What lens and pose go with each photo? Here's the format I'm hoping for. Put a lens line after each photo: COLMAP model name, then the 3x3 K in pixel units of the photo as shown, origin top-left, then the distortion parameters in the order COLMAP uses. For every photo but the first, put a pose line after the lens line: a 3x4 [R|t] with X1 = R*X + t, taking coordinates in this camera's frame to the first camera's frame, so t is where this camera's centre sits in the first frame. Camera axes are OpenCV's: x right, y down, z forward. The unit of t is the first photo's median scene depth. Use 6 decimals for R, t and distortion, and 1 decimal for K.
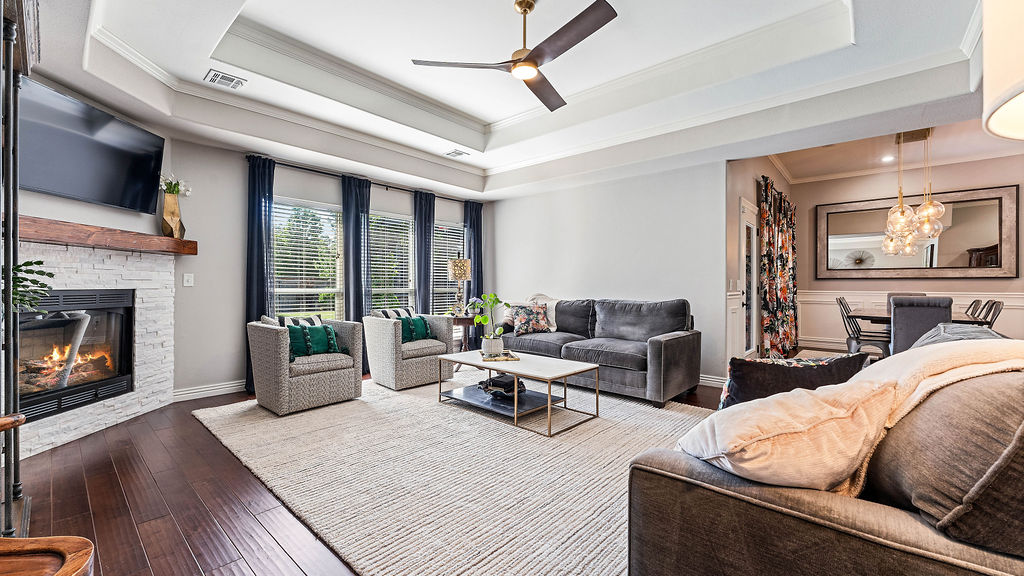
lens RADIAL K [[413.8, 0, 508.3], [0, 413.8, 284.5], [0, 0, 1]] dist [-0.001022, -0.000031]
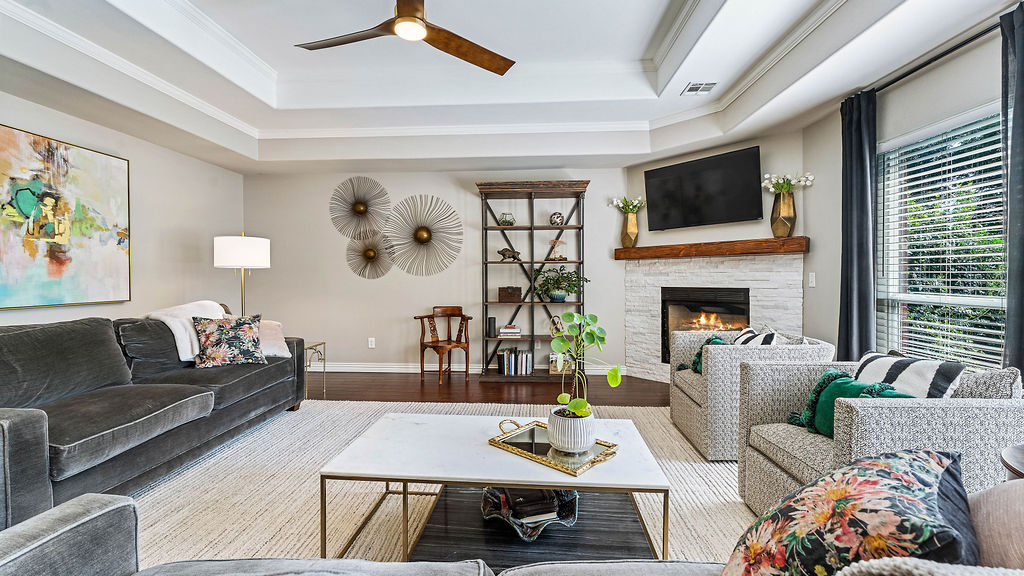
lens RADIAL K [[413.8, 0, 508.7], [0, 413.8, 286.0], [0, 0, 1]] dist [-0.001022, -0.000031]
pose [[-0.785859, 0.012838, -0.618272, 0.264663], [0.003732, 0.999865, 0.016018, -0.012641], [0.618394, 0.010280, -0.785801, 1.179003]]
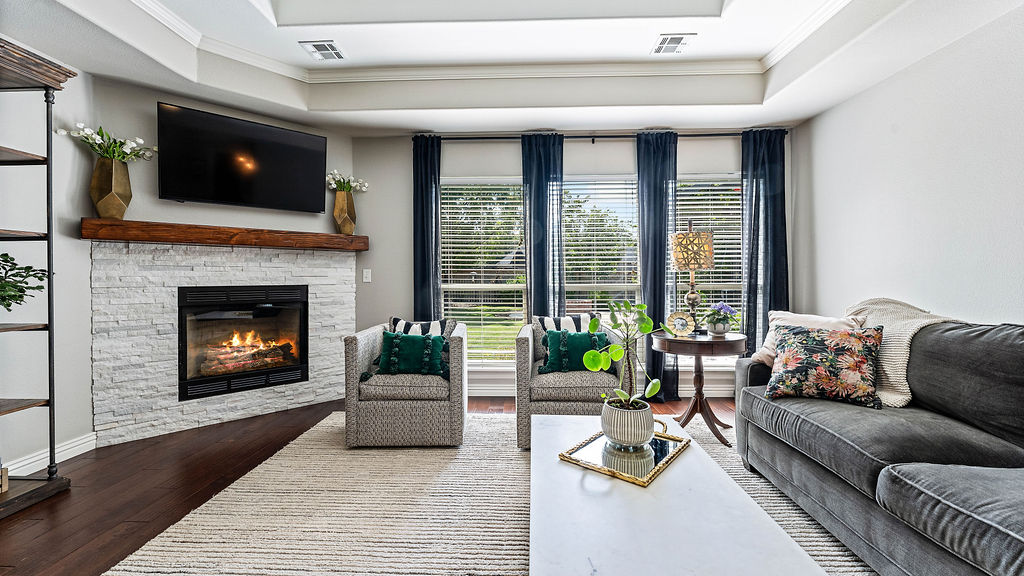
lens RADIAL K [[413.8, 0, 507.8], [0, 413.8, 279.6], [0, 0, 1]] dist [-0.001022, -0.000031]
pose [[0.635659, -0.002838, -0.771965, 0.195485], [0.007784, 0.999966, 0.002733, -0.001415], [0.771931, -0.007746, 0.635659, 0.570429]]
